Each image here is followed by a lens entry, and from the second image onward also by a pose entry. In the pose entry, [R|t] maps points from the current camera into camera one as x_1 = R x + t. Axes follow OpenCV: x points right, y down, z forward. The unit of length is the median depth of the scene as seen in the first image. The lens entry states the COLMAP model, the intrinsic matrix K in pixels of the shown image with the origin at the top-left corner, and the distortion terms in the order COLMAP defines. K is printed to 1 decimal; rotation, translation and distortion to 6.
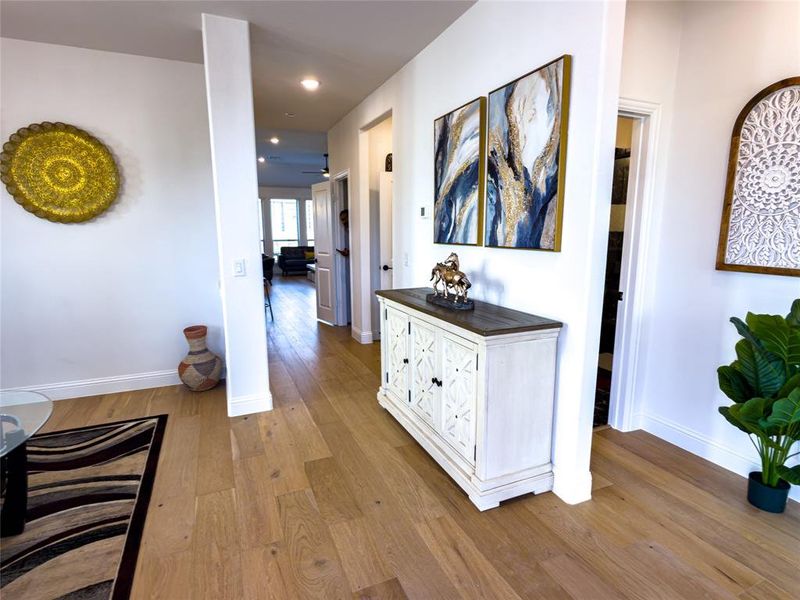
lens RADIAL K [[421.8, 0, 400.0], [0, 421.8, 300.0], [0, 0, 1]] dist [-0.004558, -0.001726]
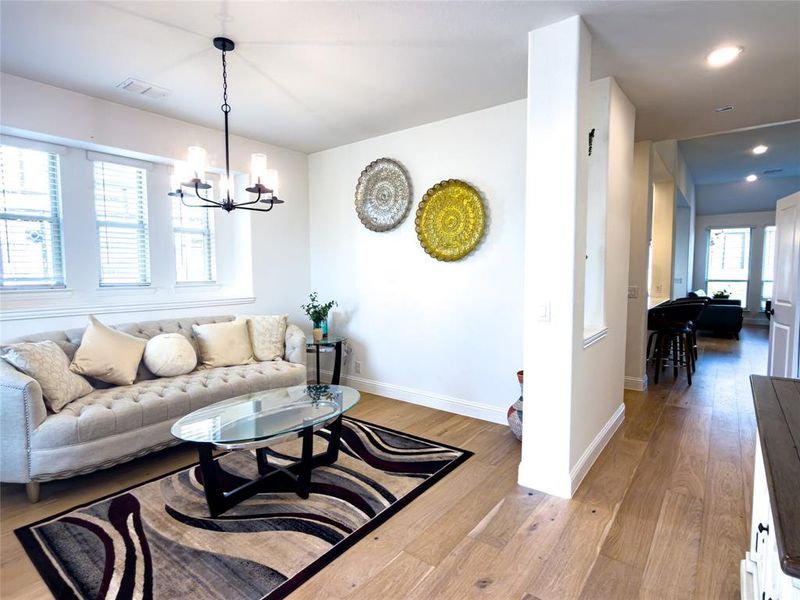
lens RADIAL K [[421.8, 0, 400.0], [0, 421.8, 300.0], [0, 0, 1]] dist [-0.004558, -0.001726]
pose [[0.477355, 0.062104, -0.876513, 0.223952], [-0.141194, 0.989959, -0.006753, -0.055203], [0.867293, 0.126983, 0.481330, 0.368096]]
